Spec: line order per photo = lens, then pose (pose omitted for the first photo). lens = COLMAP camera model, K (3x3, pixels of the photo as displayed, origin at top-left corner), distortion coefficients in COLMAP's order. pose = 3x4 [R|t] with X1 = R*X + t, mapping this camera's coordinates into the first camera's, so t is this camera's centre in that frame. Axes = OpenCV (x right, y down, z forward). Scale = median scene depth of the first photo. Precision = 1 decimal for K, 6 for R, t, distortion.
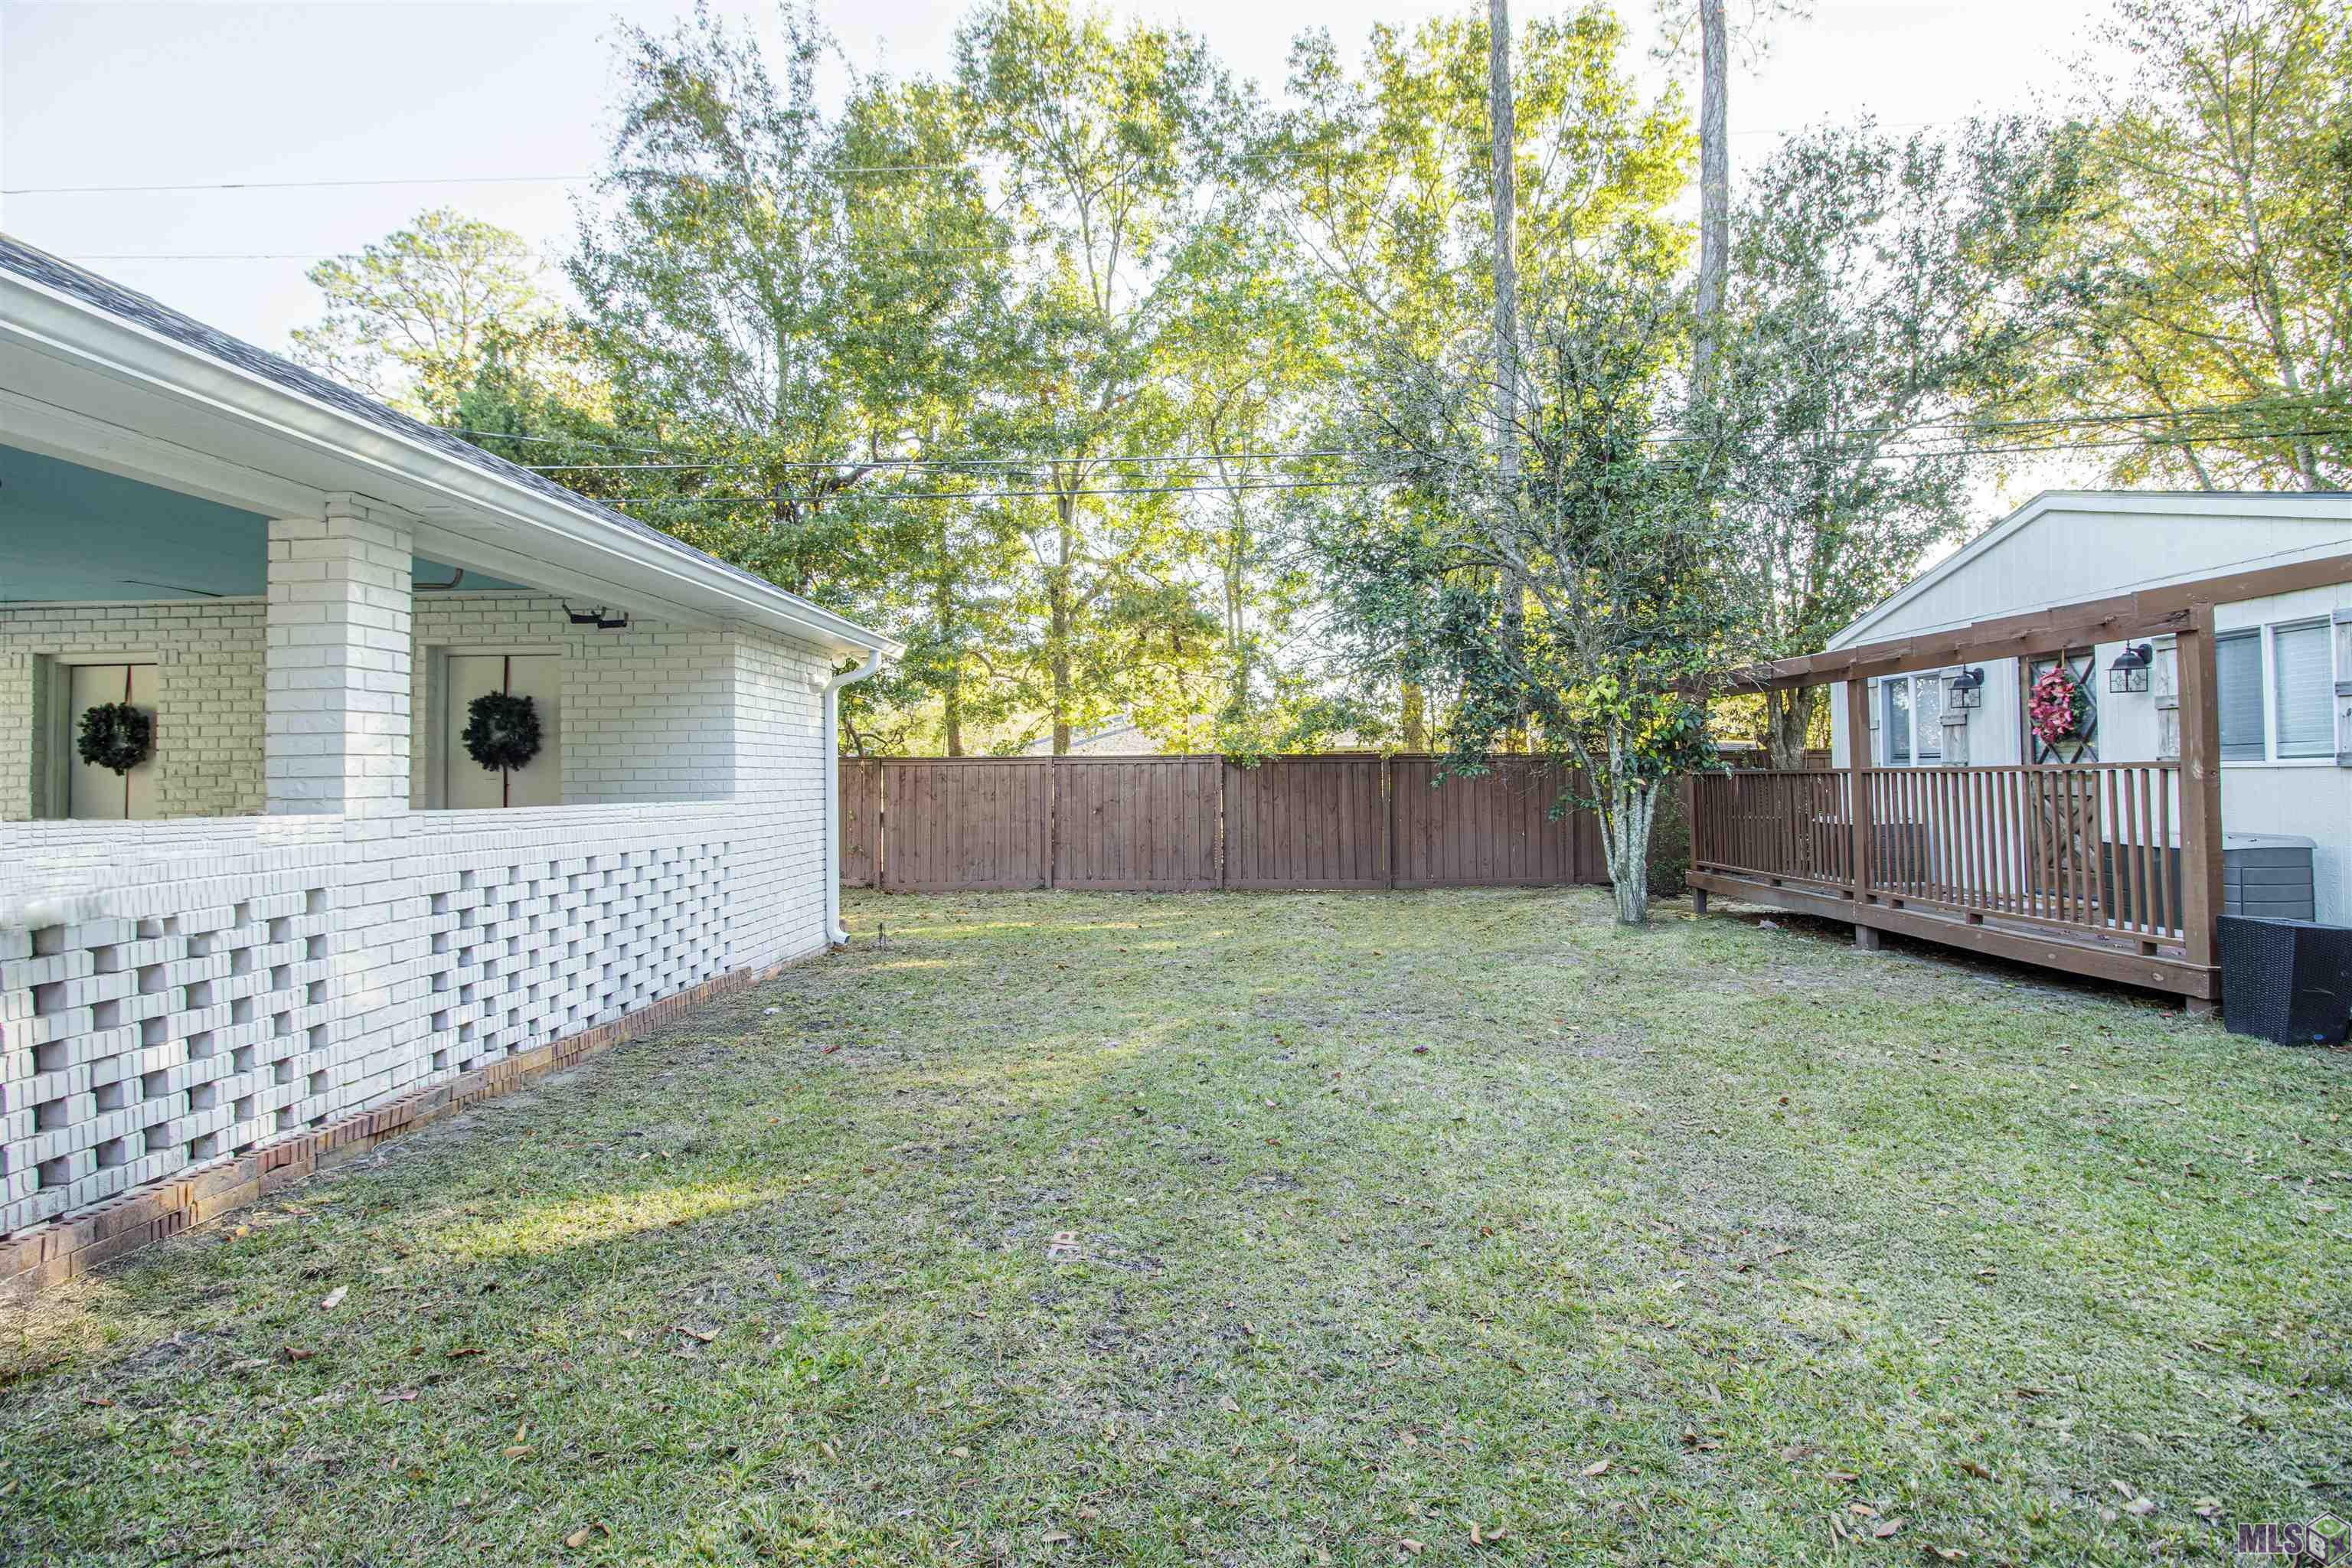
lens RADIAL K [[1086.7, 0, 1187.5], [0, 1086.7, 746.1], [0, 0, 1]] dist [0.000309, -0.011744]
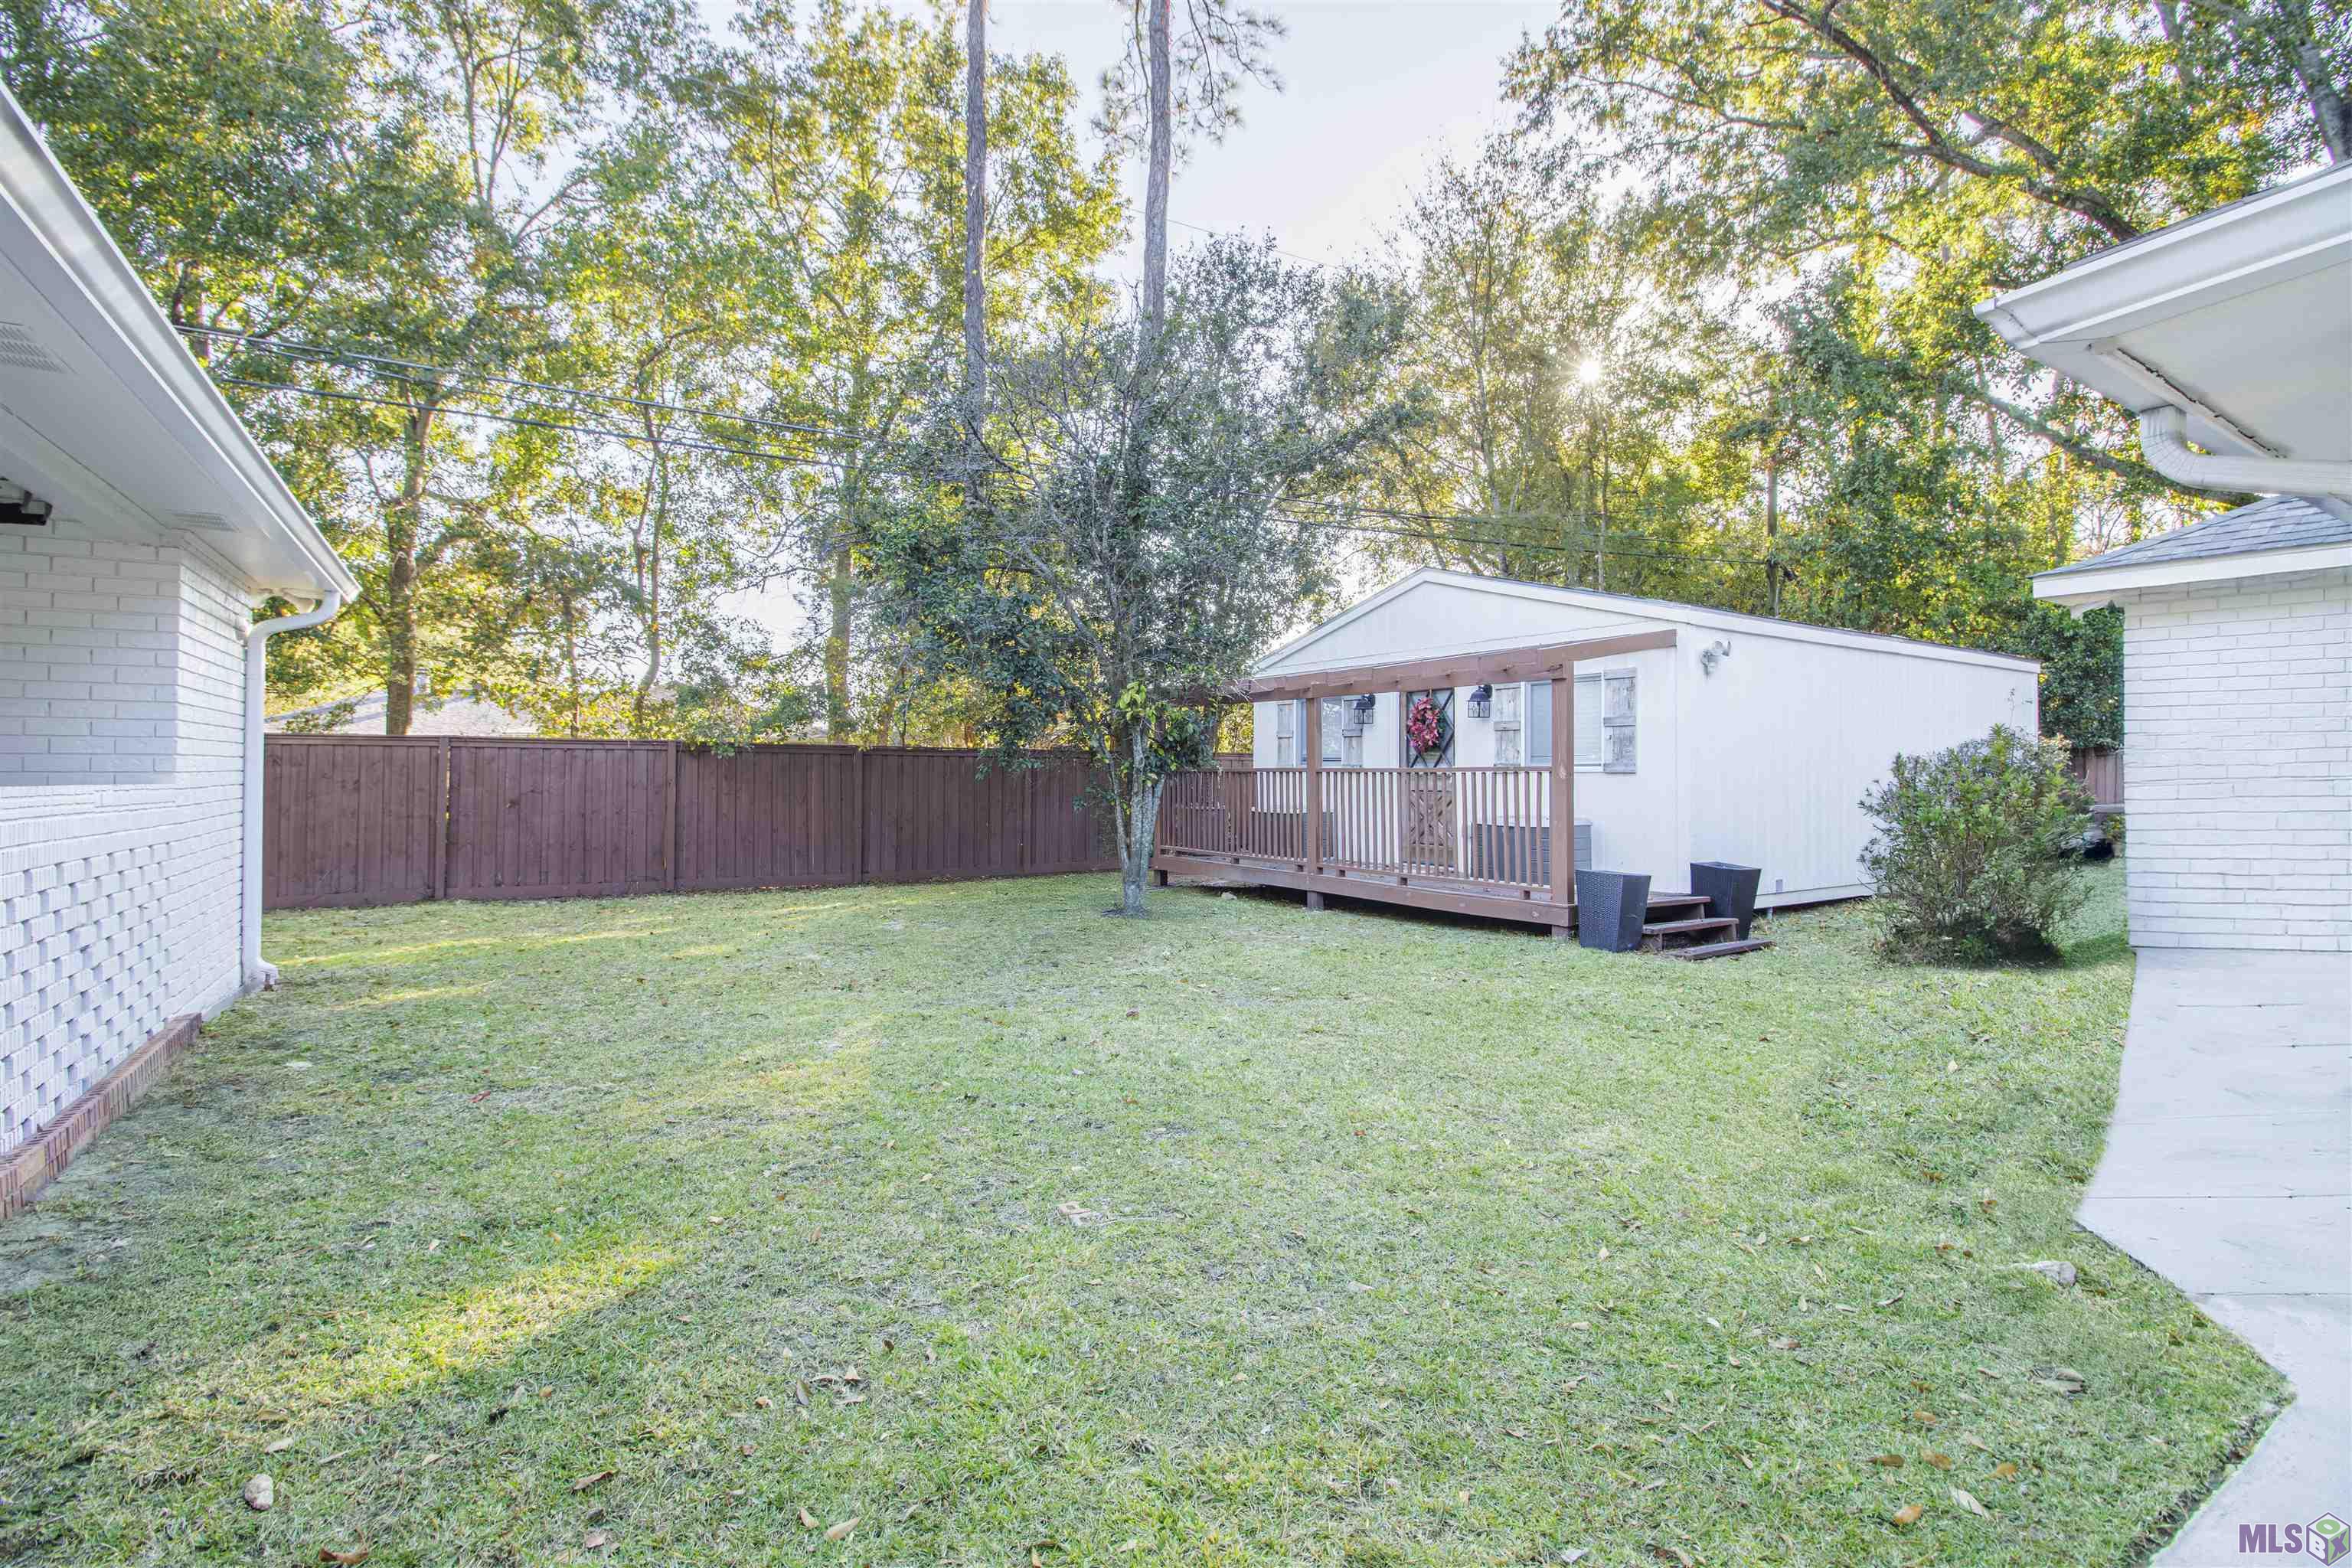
lens RADIAL K [[1086.7, 0, 1187.5], [0, 1086.7, 746.1], [0, 0, 1]] dist [0.000309, -0.011744]
pose [[0.826588, 0.028990, 0.562060, -0.217681], [-0.031512, 0.999490, -0.005209, 0.006291], [-0.561924, -0.013406, 0.827080, 0.033603]]
